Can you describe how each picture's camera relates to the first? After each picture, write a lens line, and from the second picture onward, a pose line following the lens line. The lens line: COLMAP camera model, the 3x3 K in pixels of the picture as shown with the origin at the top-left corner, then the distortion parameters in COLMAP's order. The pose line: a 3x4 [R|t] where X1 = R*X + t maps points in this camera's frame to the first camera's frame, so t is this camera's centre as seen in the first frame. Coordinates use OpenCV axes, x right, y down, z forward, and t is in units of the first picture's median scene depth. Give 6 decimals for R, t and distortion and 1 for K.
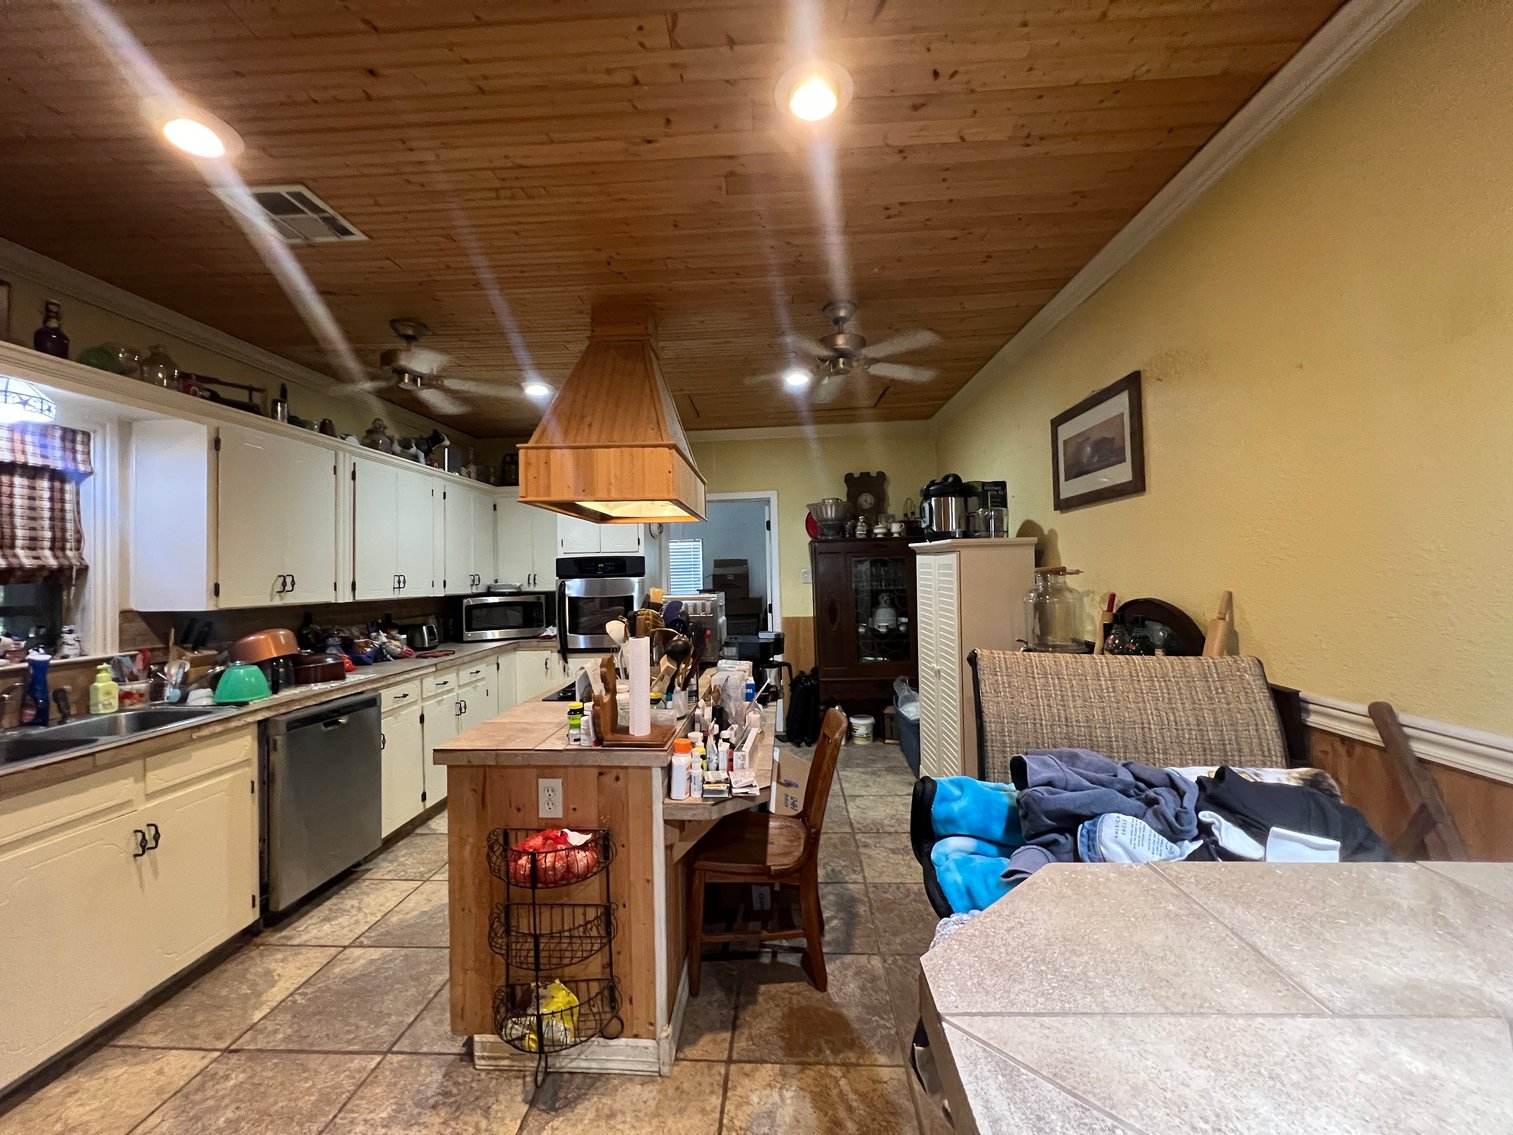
lens RADIAL K [[605.5, 0, 754.2], [0, 605.5, 565.4], [0, 0, 1]] dist [-0.001845, 0.000541]
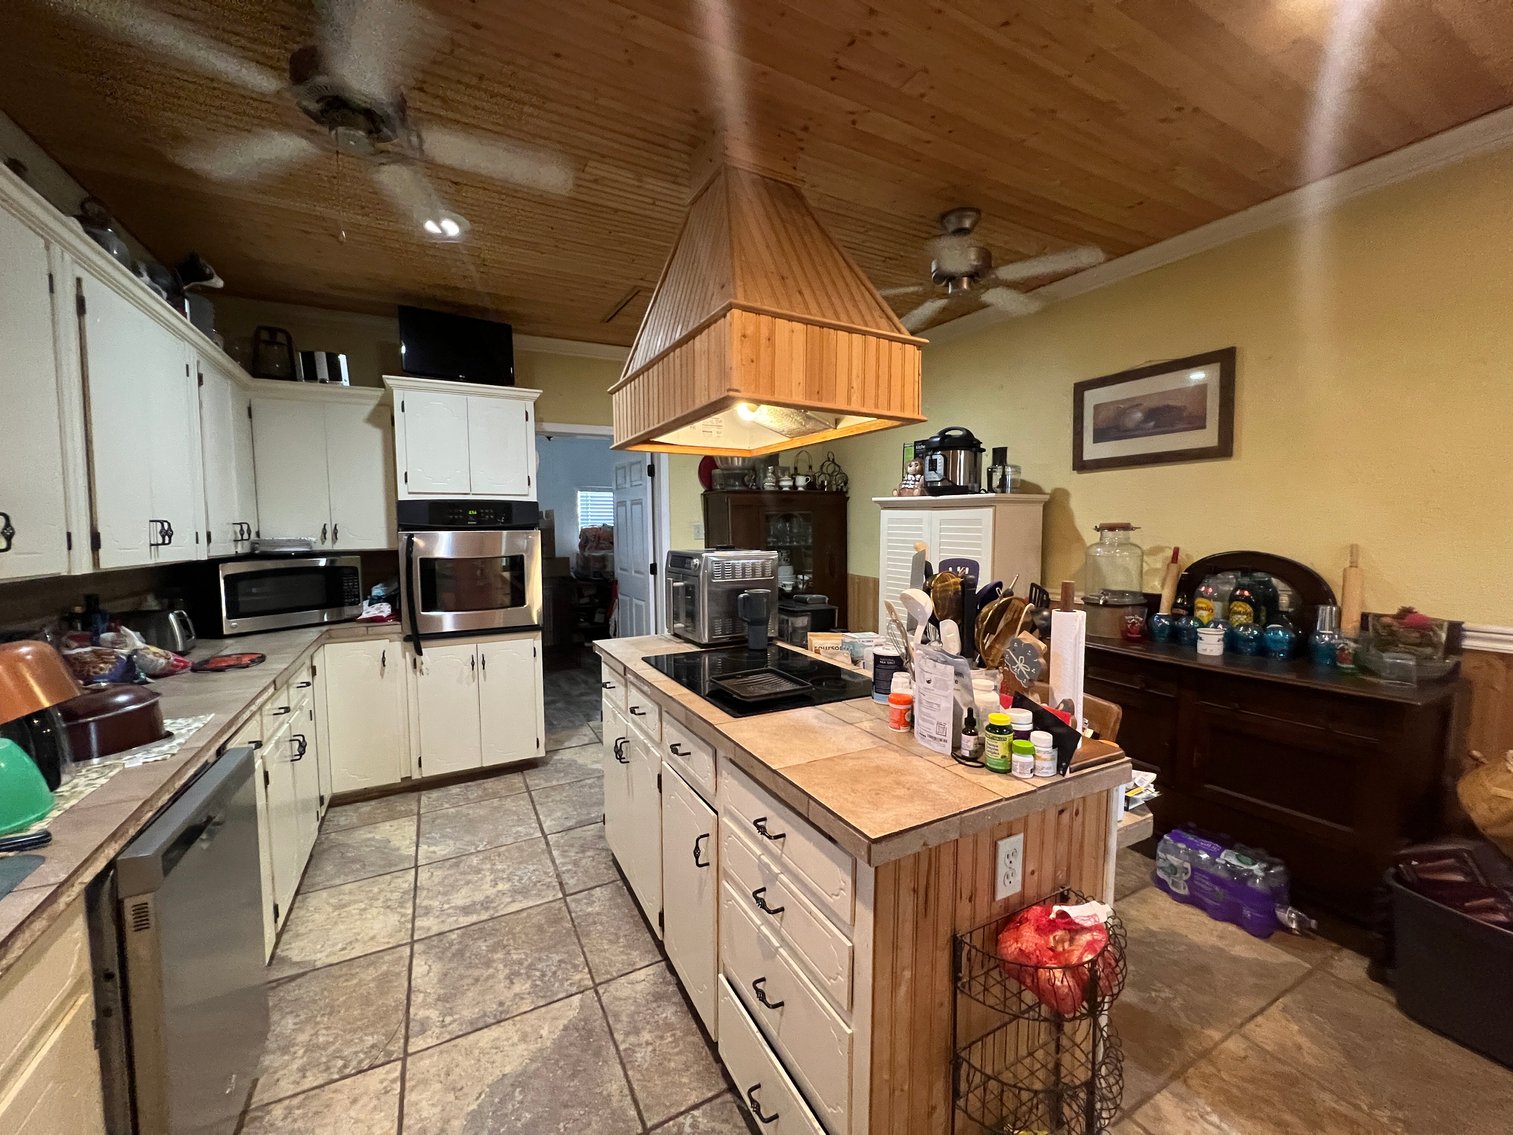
lens RADIAL K [[603.7, 0, 756.8], [0, 603.7, 565.3], [0, 0, 1]] dist [-0.000257, 0.000286]
pose [[0.855671, -0.019521, 0.517152, -0.571845], [-0.016012, 0.997811, 0.064158, 0.018169], [-0.517272, -0.063179, 0.853486, 0.391672]]
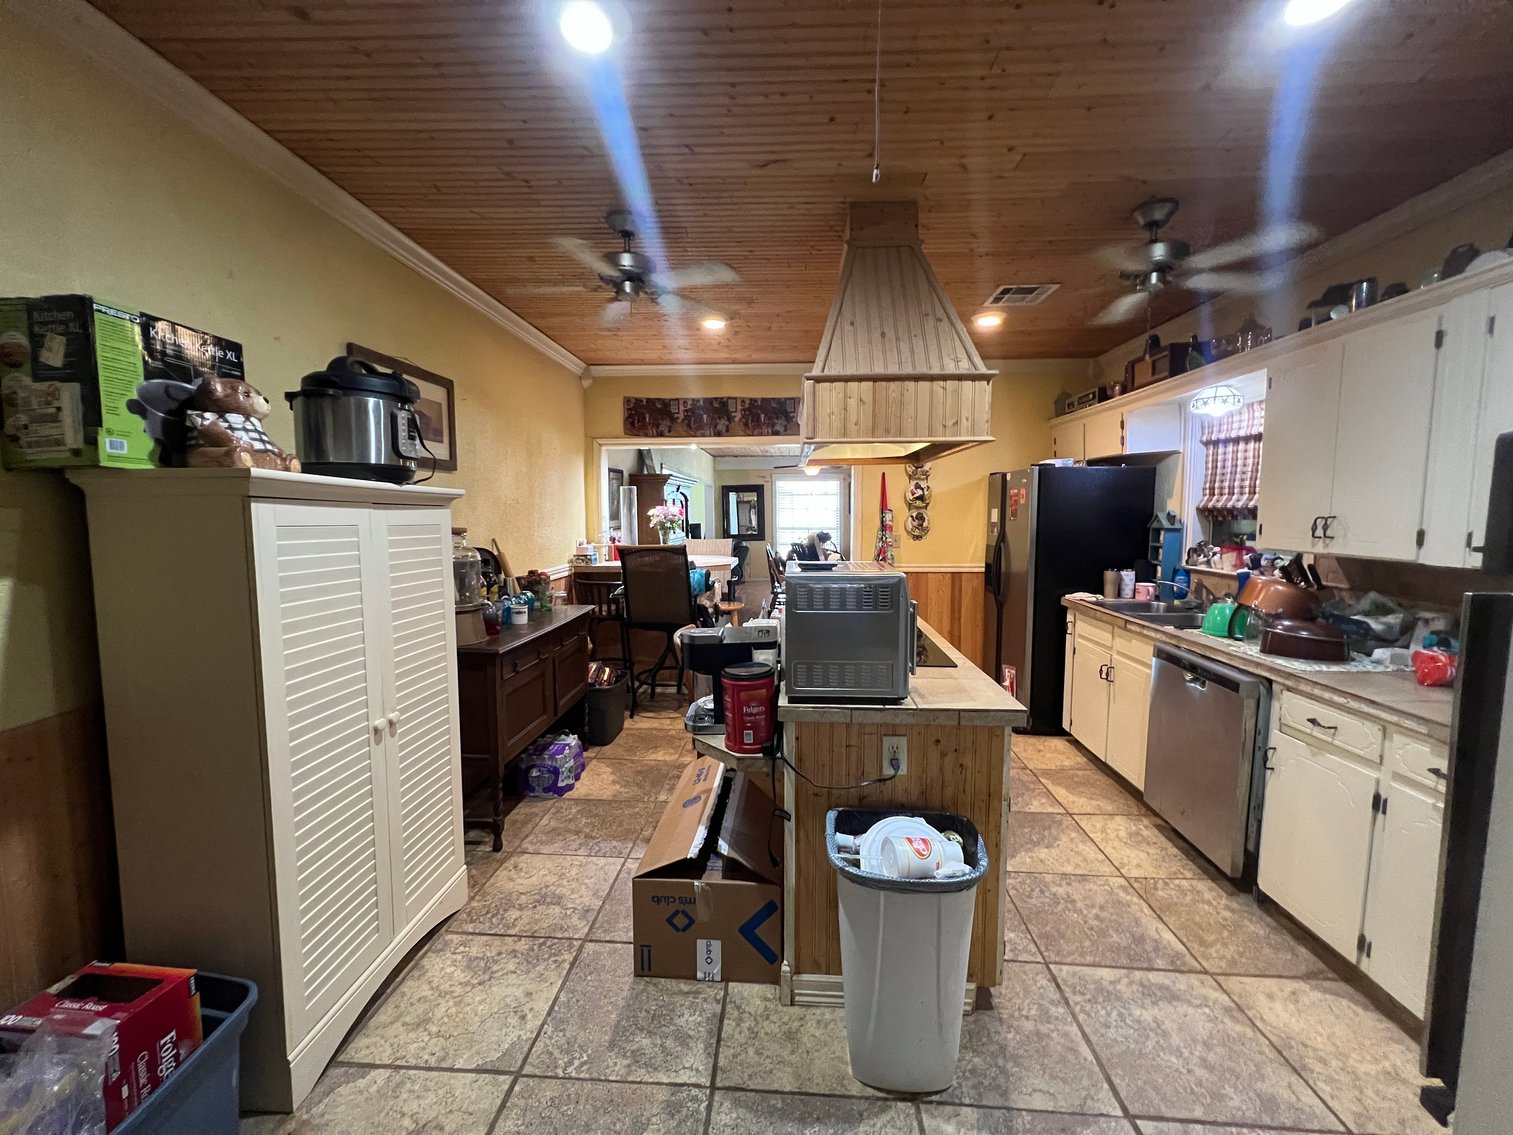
lens RADIAL K [[614.8, 0, 756.5], [0, 614.8, 567.5], [0, 0, 1]] dist [-0.001341, 0.000019]
pose [[-0.999701, 0.022176, 0.010306, -0.040666], [0.022953, 0.996313, 0.082671, -0.001588], [-0.008435, 0.082883, -0.996524, 1.932946]]
